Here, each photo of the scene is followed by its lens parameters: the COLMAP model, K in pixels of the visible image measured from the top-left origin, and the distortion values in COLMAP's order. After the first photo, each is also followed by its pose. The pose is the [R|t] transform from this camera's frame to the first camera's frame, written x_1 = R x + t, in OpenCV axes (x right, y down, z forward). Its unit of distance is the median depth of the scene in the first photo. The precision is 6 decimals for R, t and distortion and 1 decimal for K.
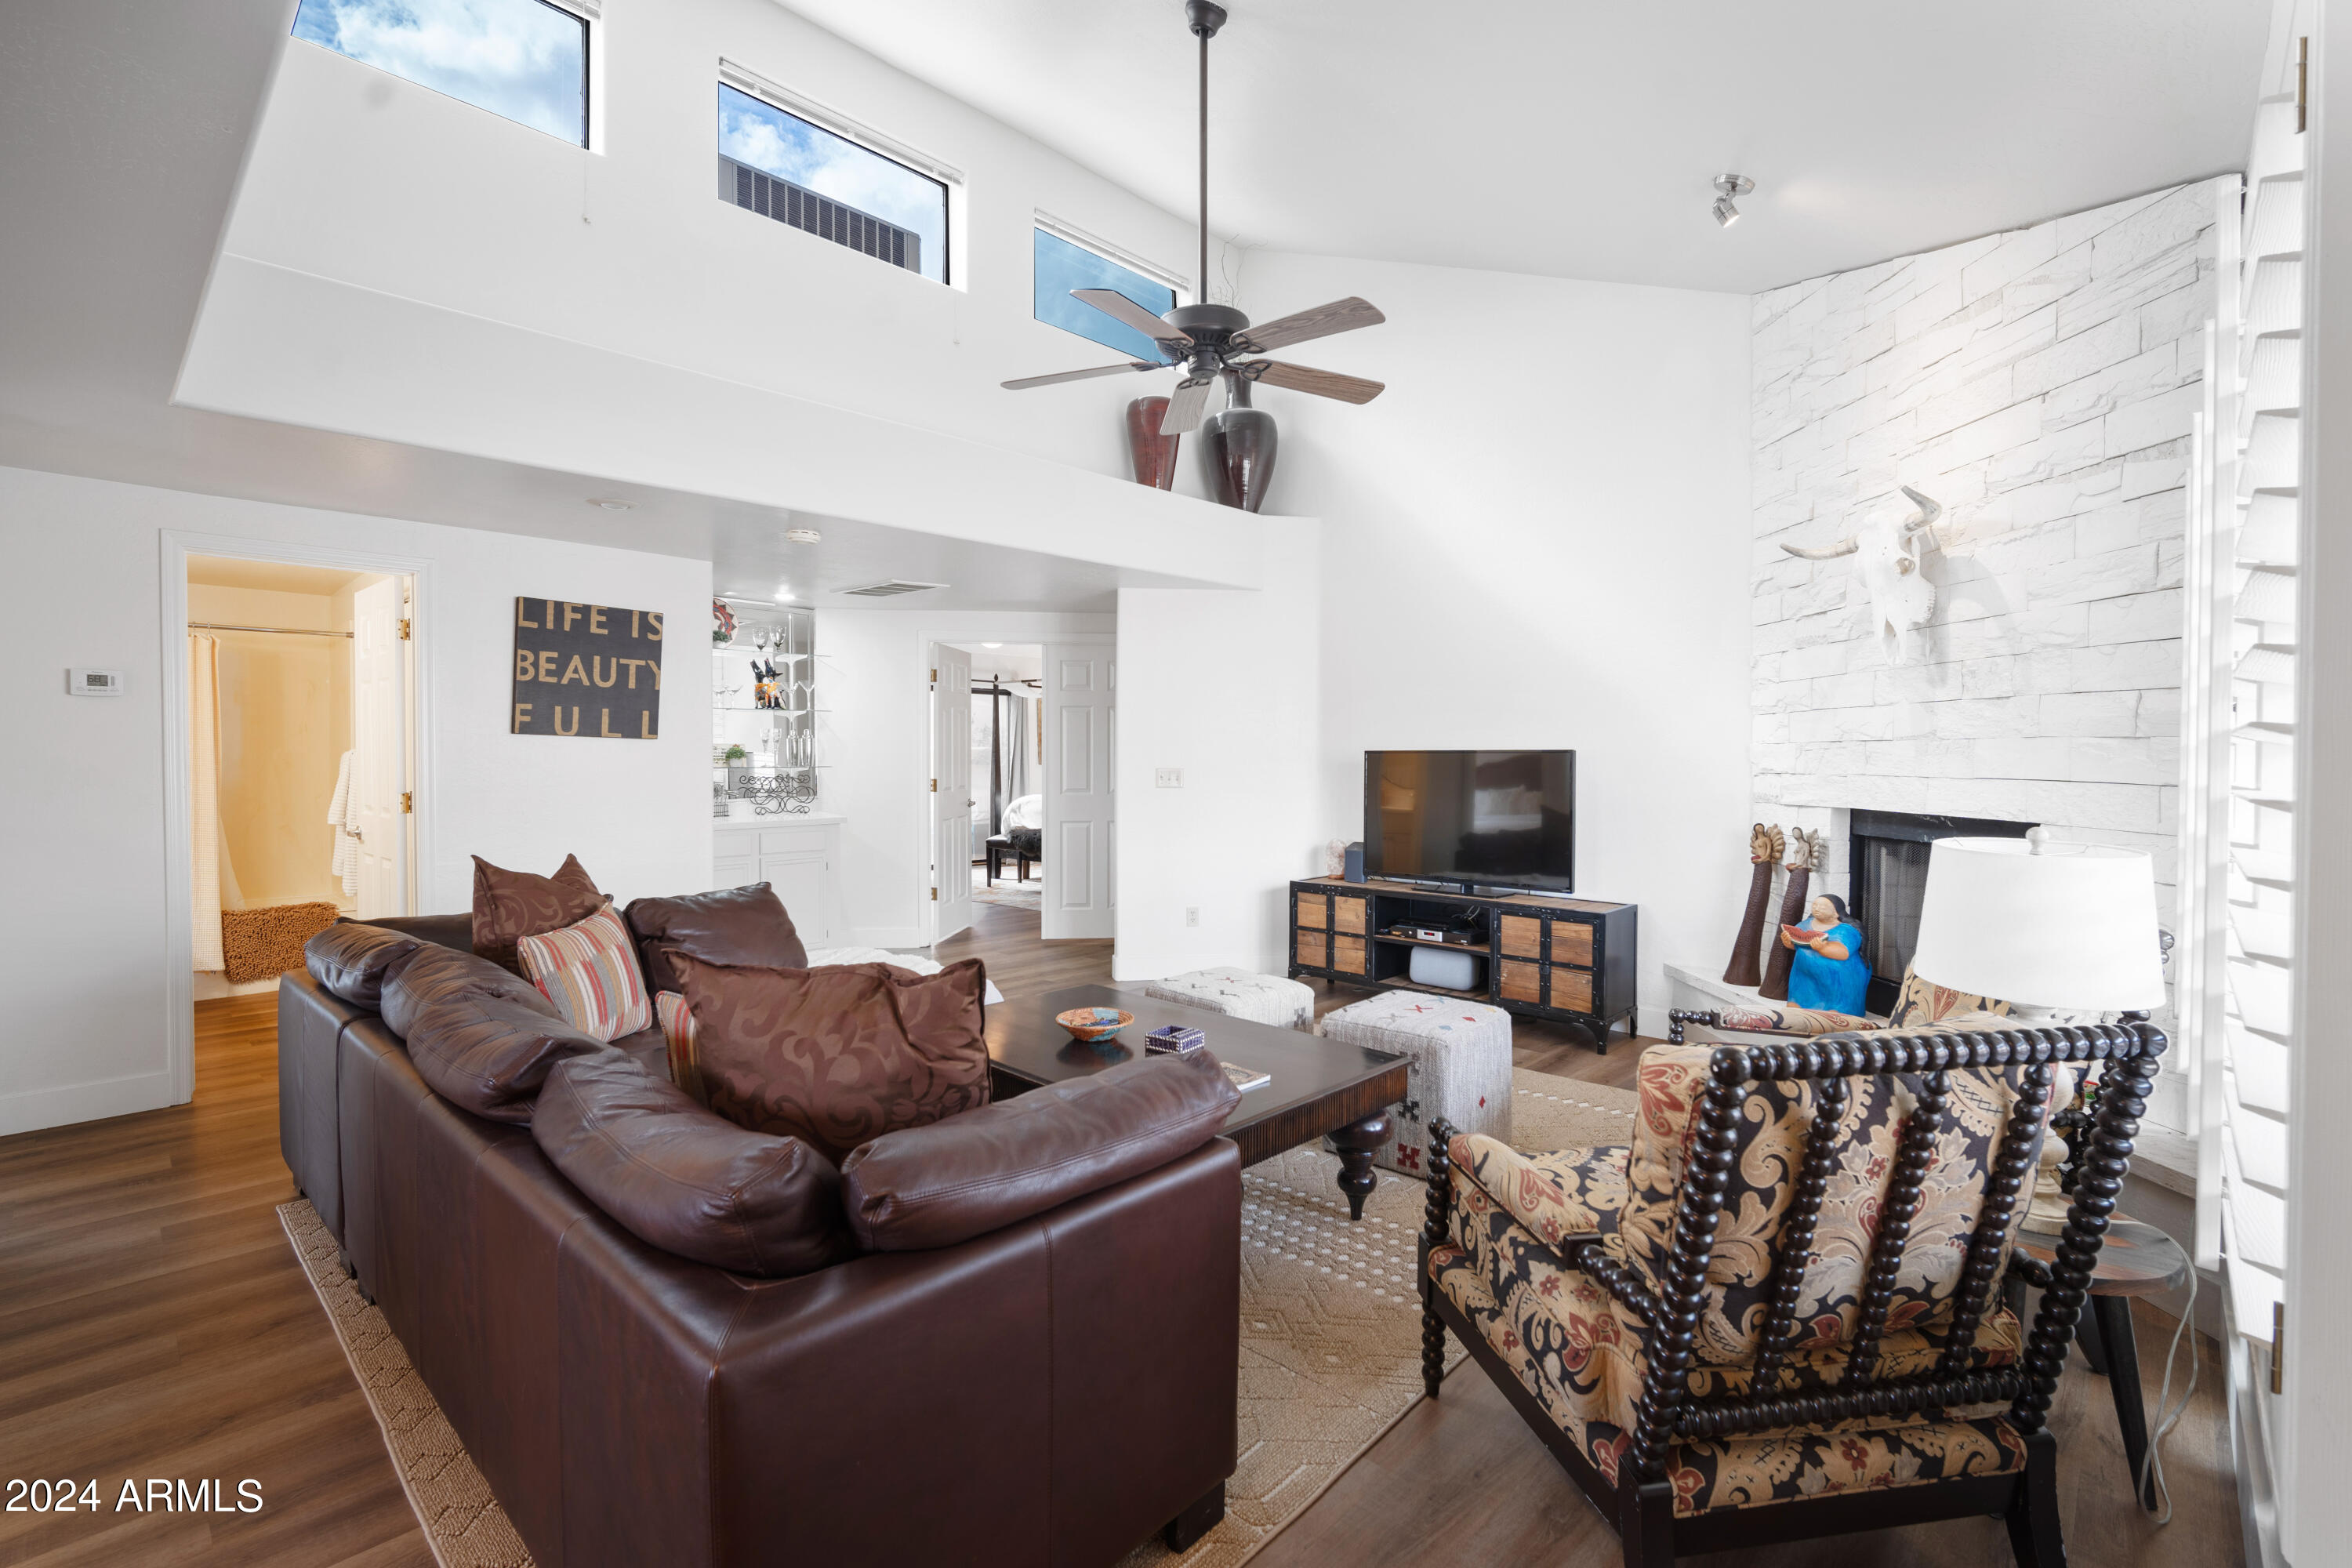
lens RADIAL K [[1047.5, 0, 1180.2], [0, 1047.5, 756.5], [0, 0, 1]] dist [0.001443, 0.000567]
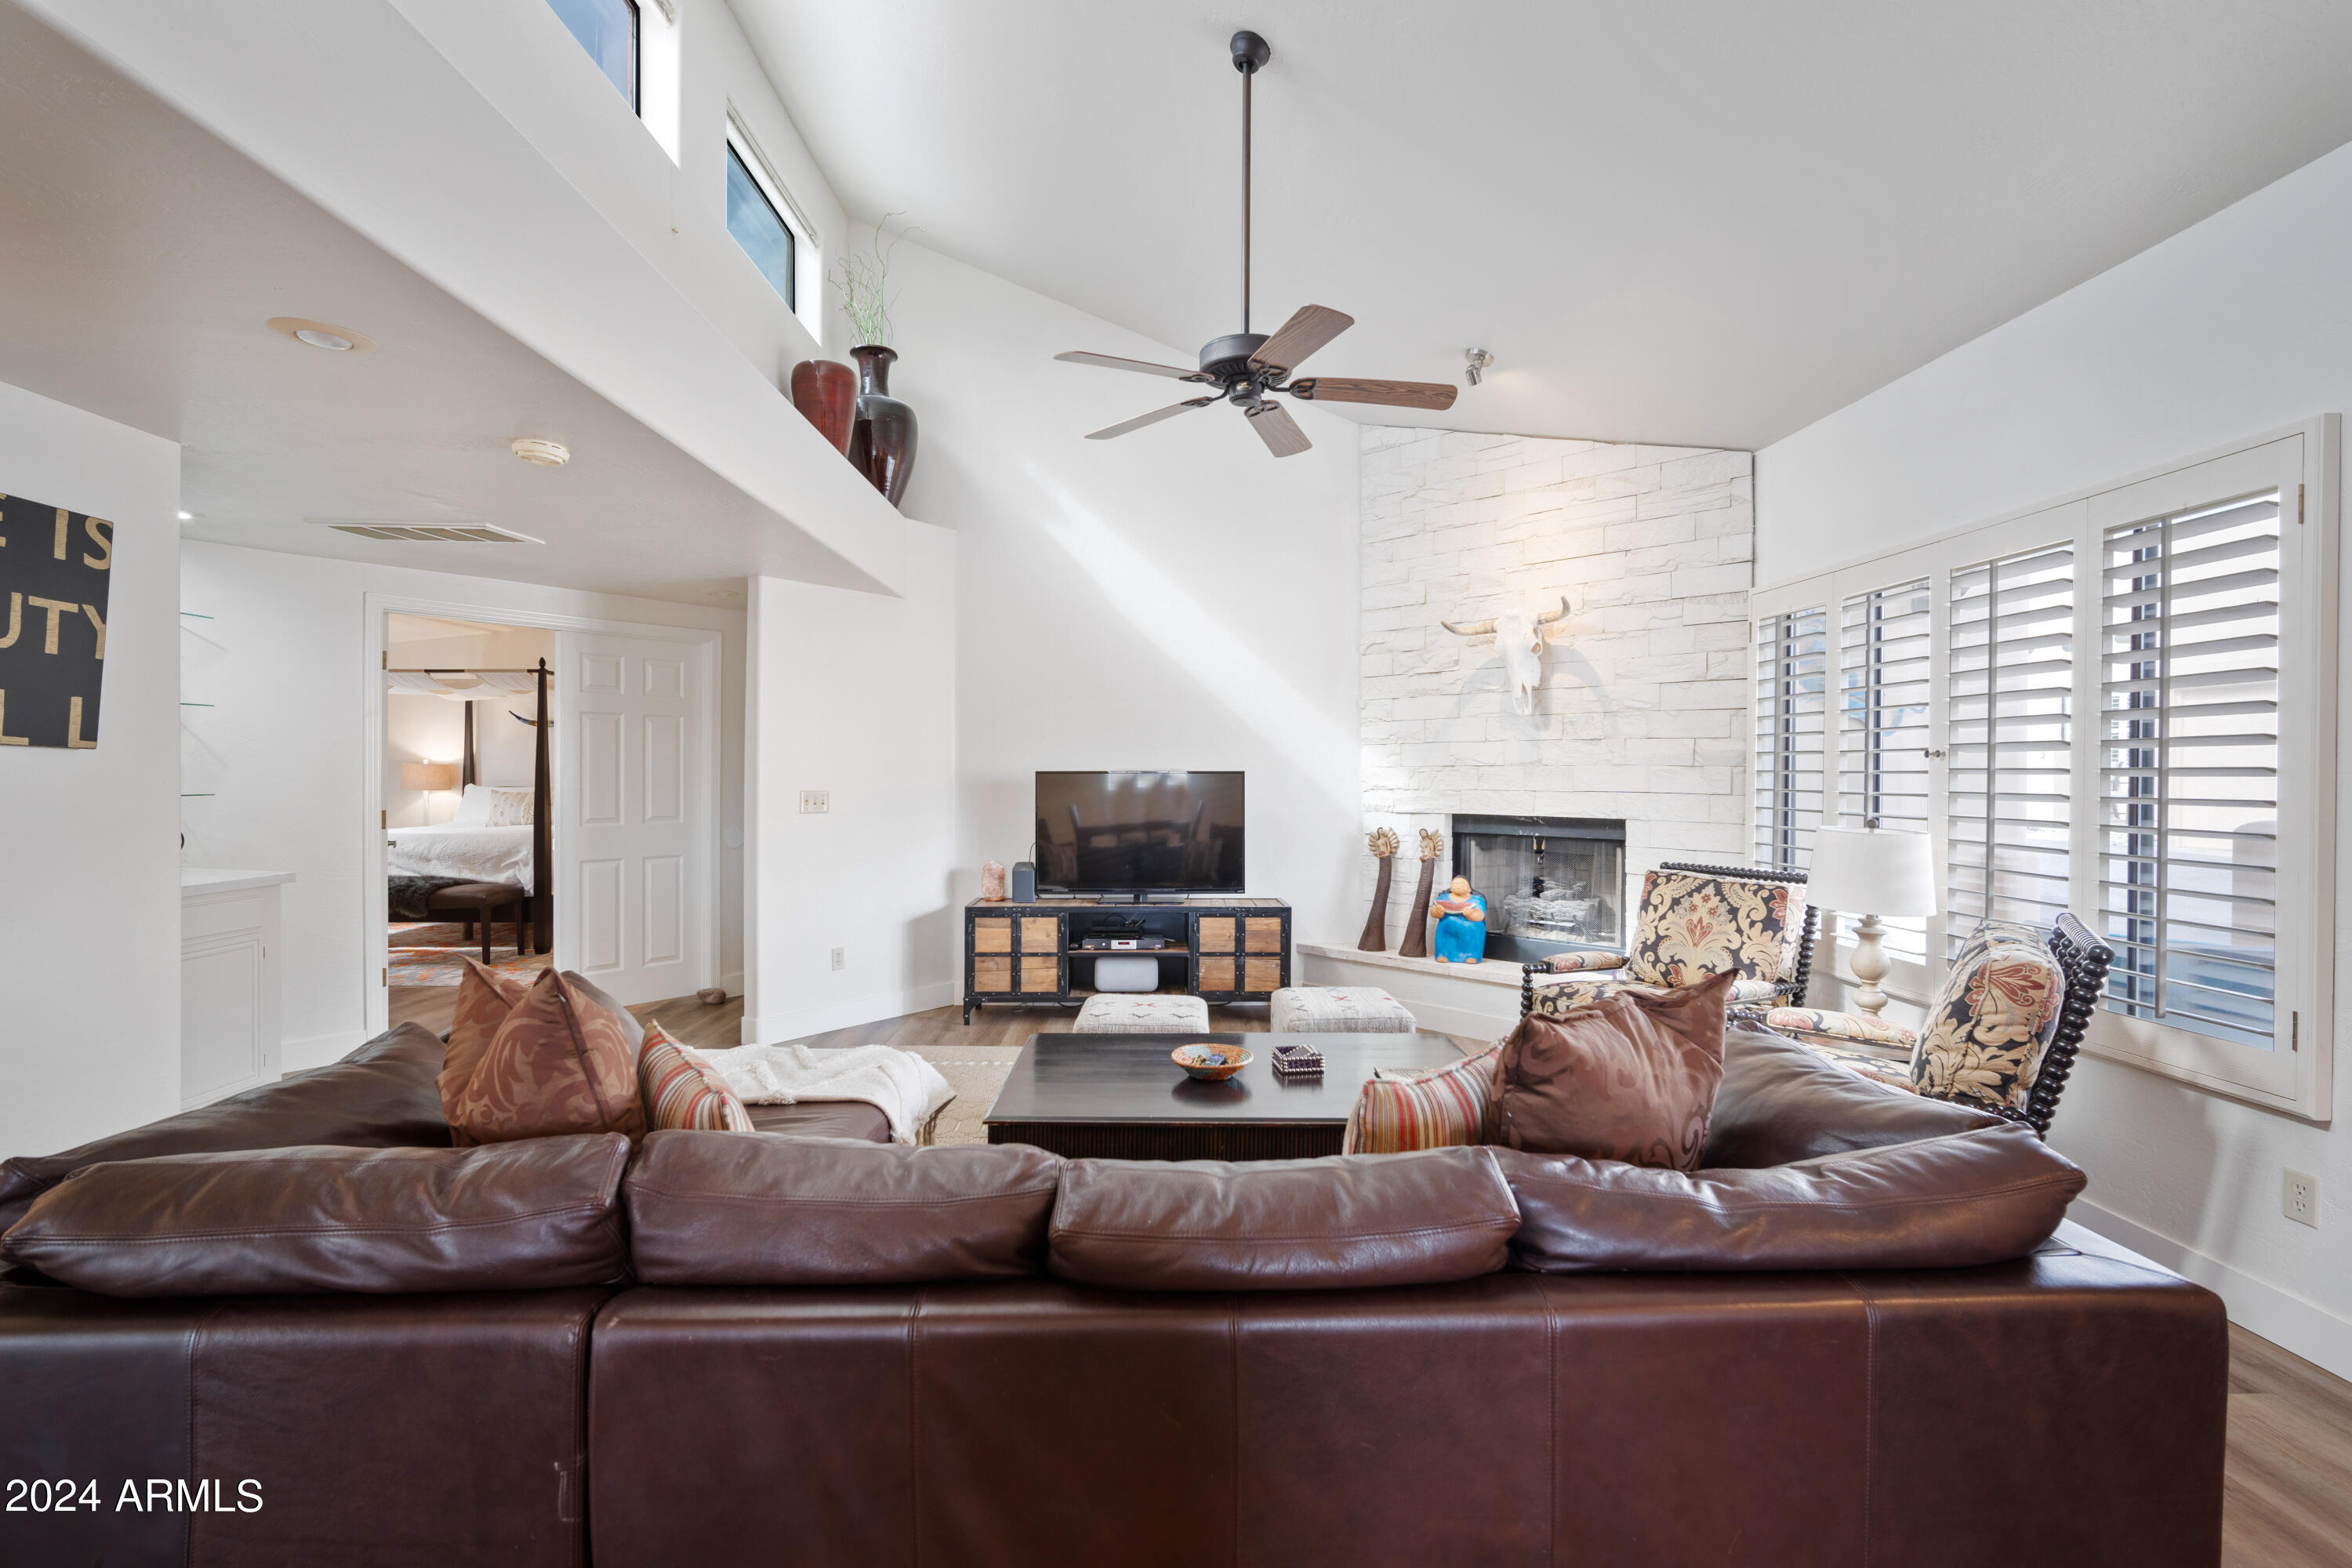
lens RADIAL K [[1032.0, 0, 1161.3], [0, 1032.0, 777.5], [0, 0, 1]] dist [-0.005484, 0.000118]
pose [[0.715293, -0.002701, 0.698819, -0.503816], [0.000416, 0.999994, 0.003439, -0.003433], [-0.698824, -0.002170, 0.715290, 0.237896]]
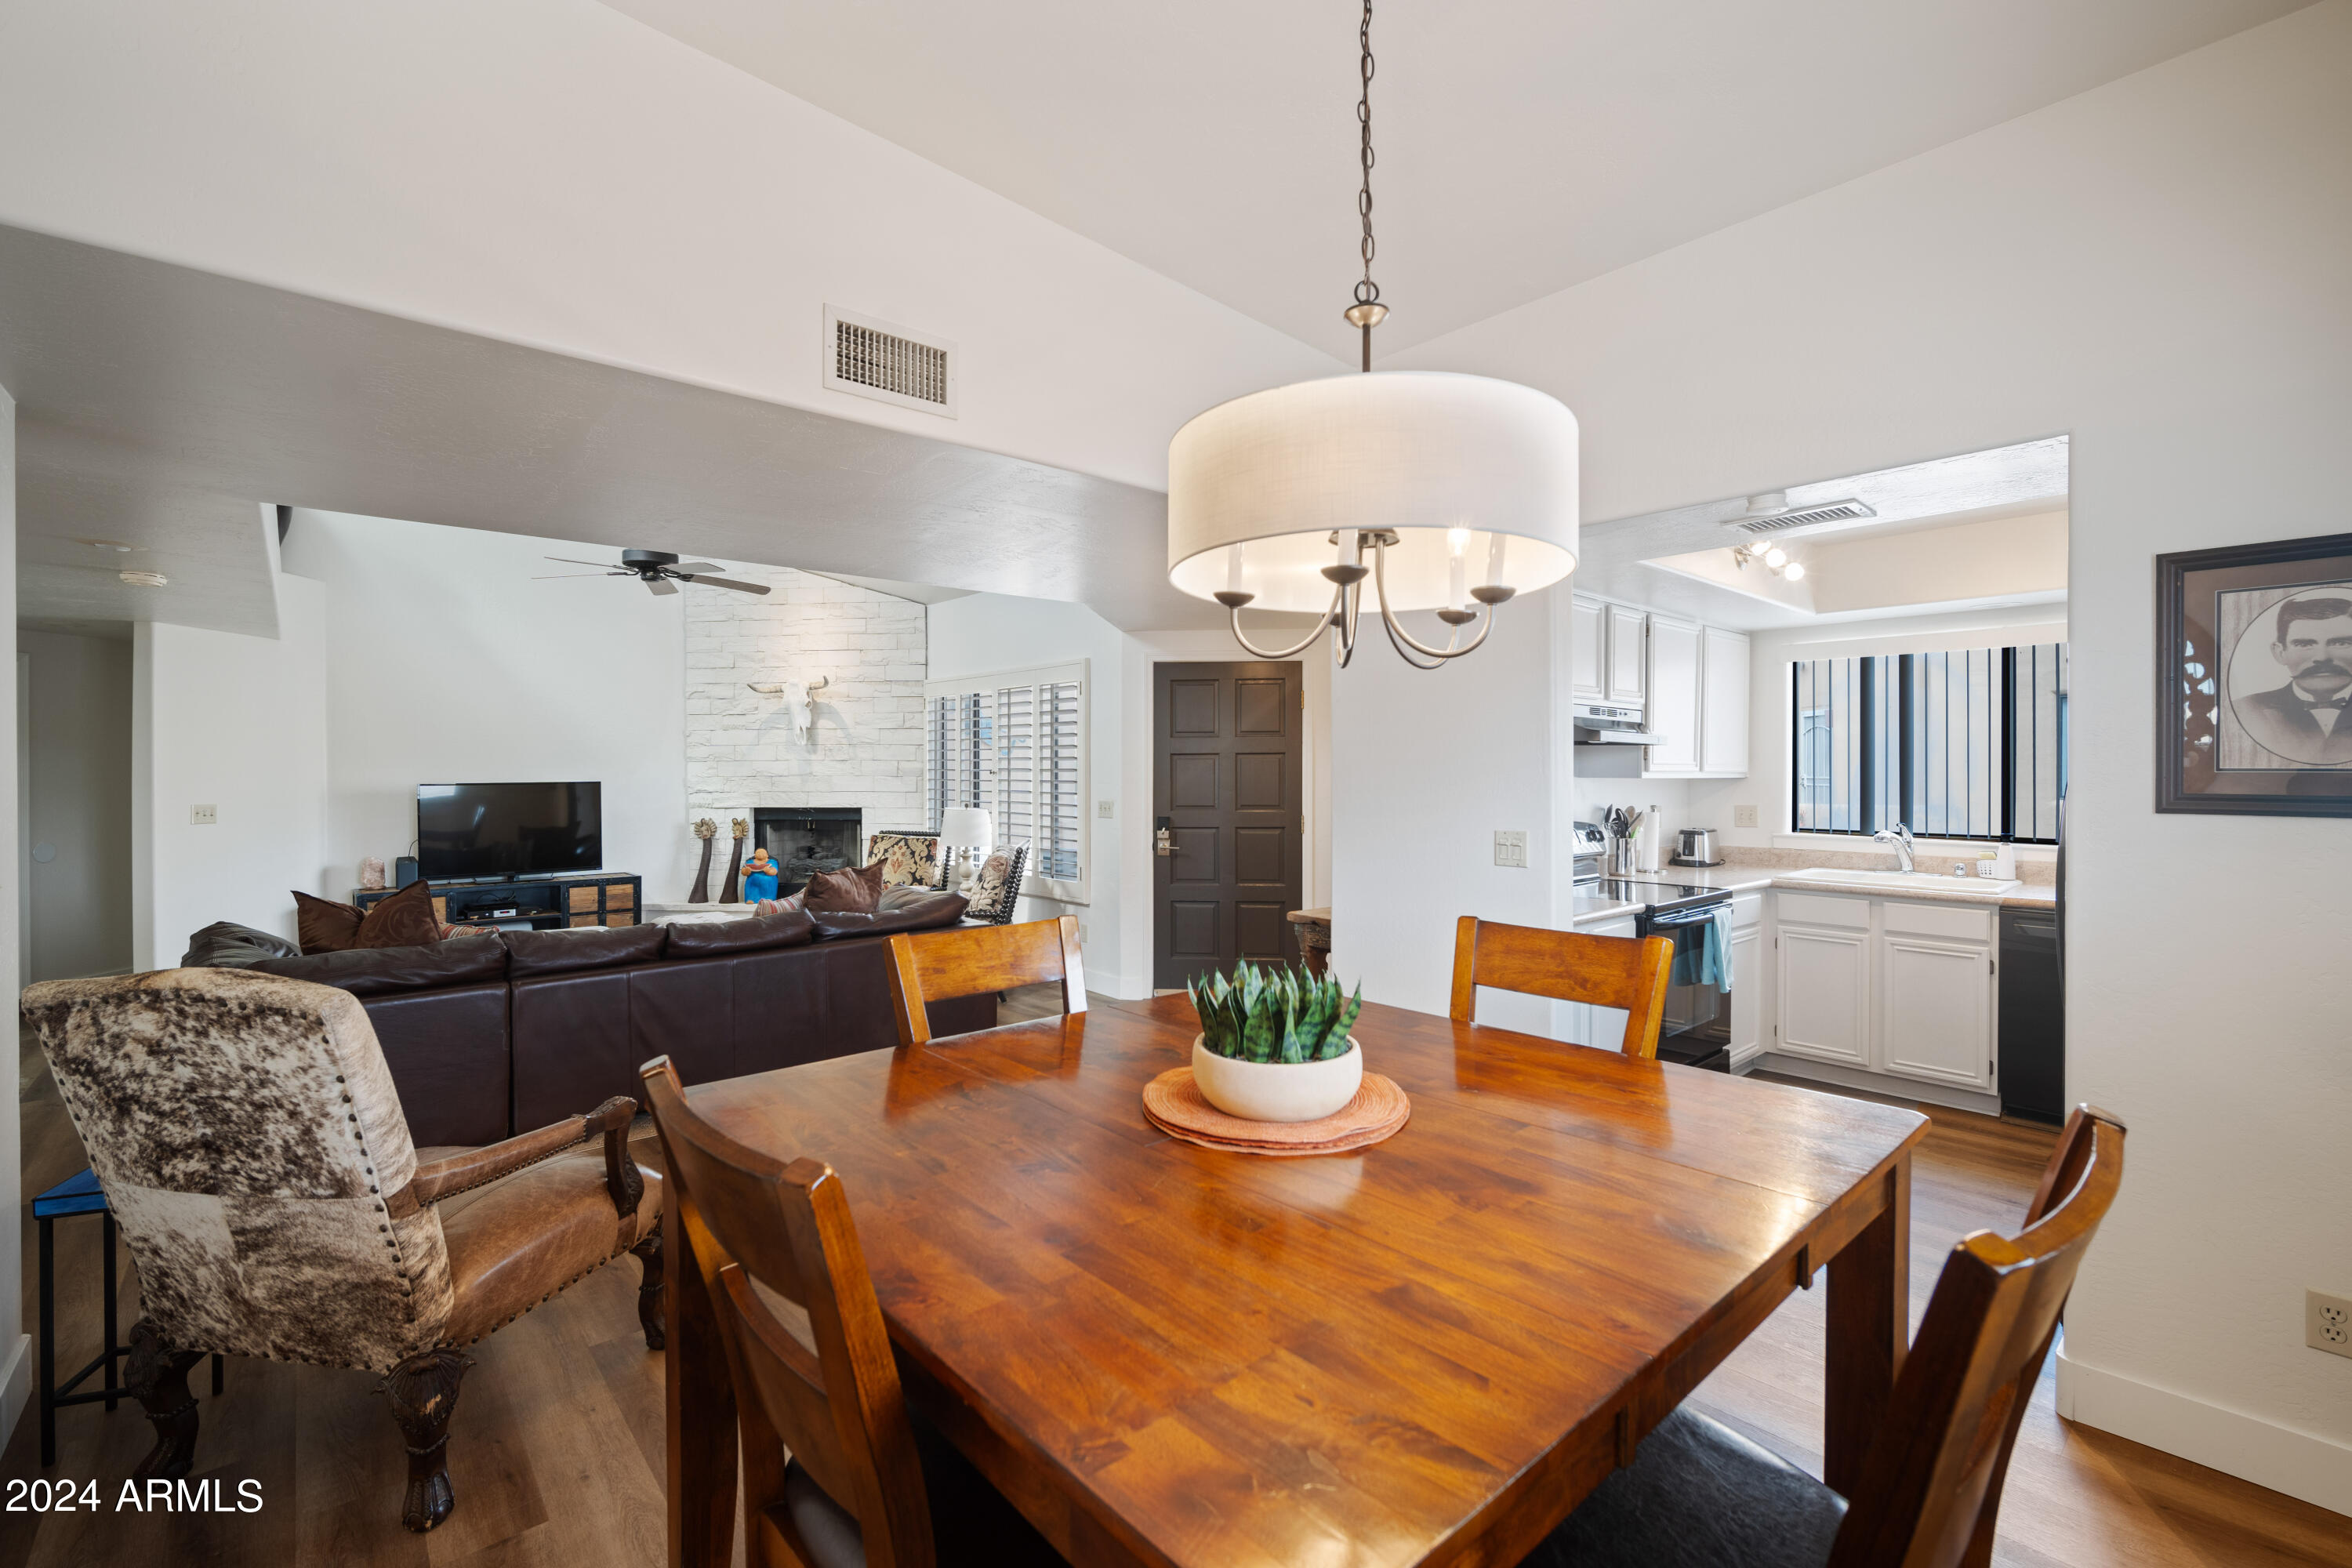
lens RADIAL K [[1032.0, 0, 1161.3], [0, 1032.0, 777.5], [0, 0, 1]] dist [-0.005484, 0.000118]
pose [[0.109690, -0.012421, 0.993888, -1.130973], [0.006531, 0.999909, 0.011775, -0.026125], [-0.993944, 0.005200, 0.109761, -0.044954]]
